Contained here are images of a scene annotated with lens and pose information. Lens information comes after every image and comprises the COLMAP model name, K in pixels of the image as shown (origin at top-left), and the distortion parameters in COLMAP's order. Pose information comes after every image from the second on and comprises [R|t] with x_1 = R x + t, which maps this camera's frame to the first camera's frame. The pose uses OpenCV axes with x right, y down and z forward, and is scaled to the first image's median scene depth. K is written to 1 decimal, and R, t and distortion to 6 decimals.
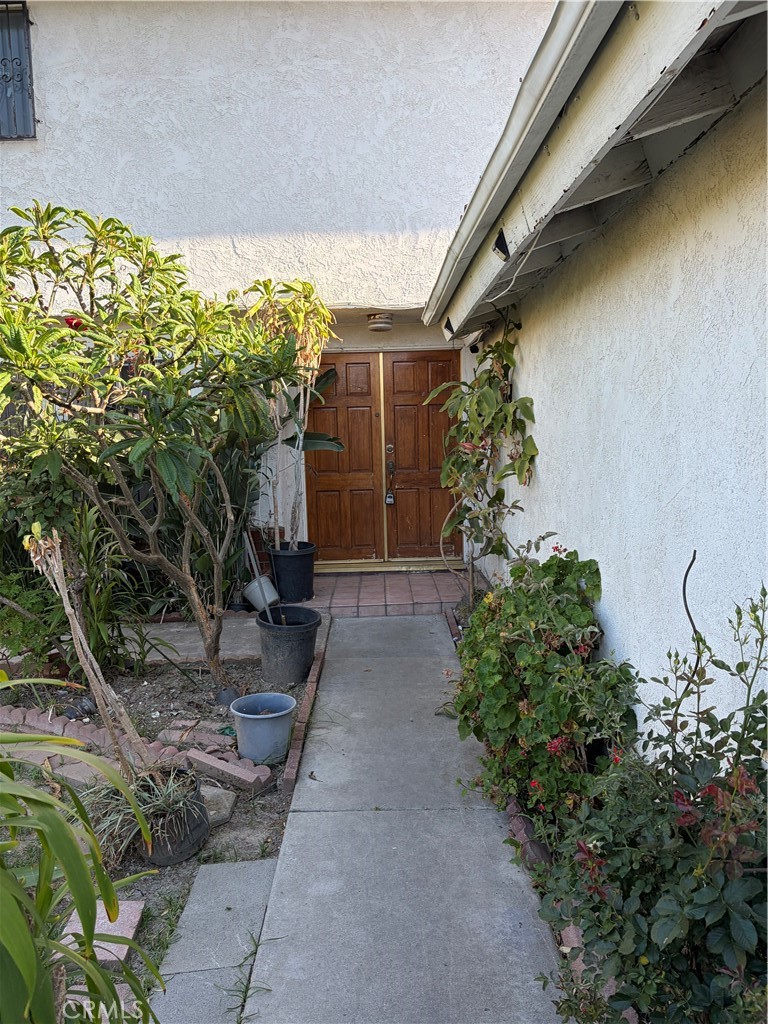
lens RADIAL K [[779.1, 0, 384.1], [0, 779.1, 510.3], [0, 0, 1]] dist [0.045811, -0.045839]
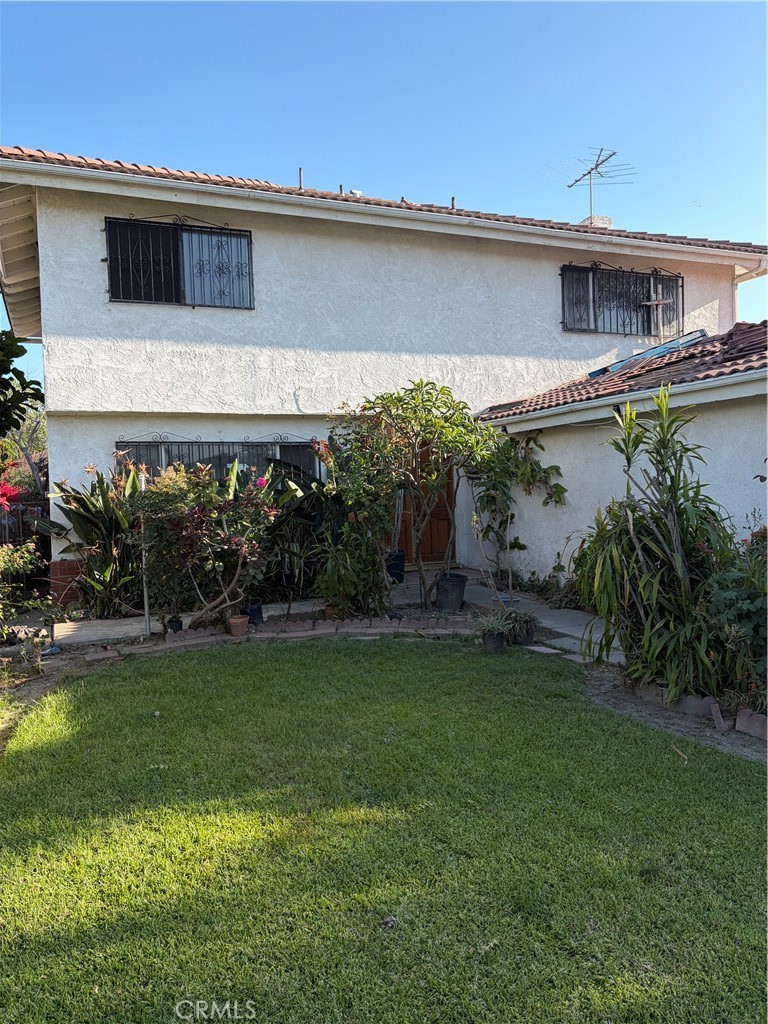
lens RADIAL K [[779.1, 0, 382.8], [0, 779.1, 515.2], [0, 0, 1]] dist [0.045811, -0.045839]
pose [[0.922565, -0.012084, 0.385652, -0.833923], [0.044982, 0.996063, -0.076394, 0.101721], [-0.383211, 0.087826, 0.919476, -0.594909]]
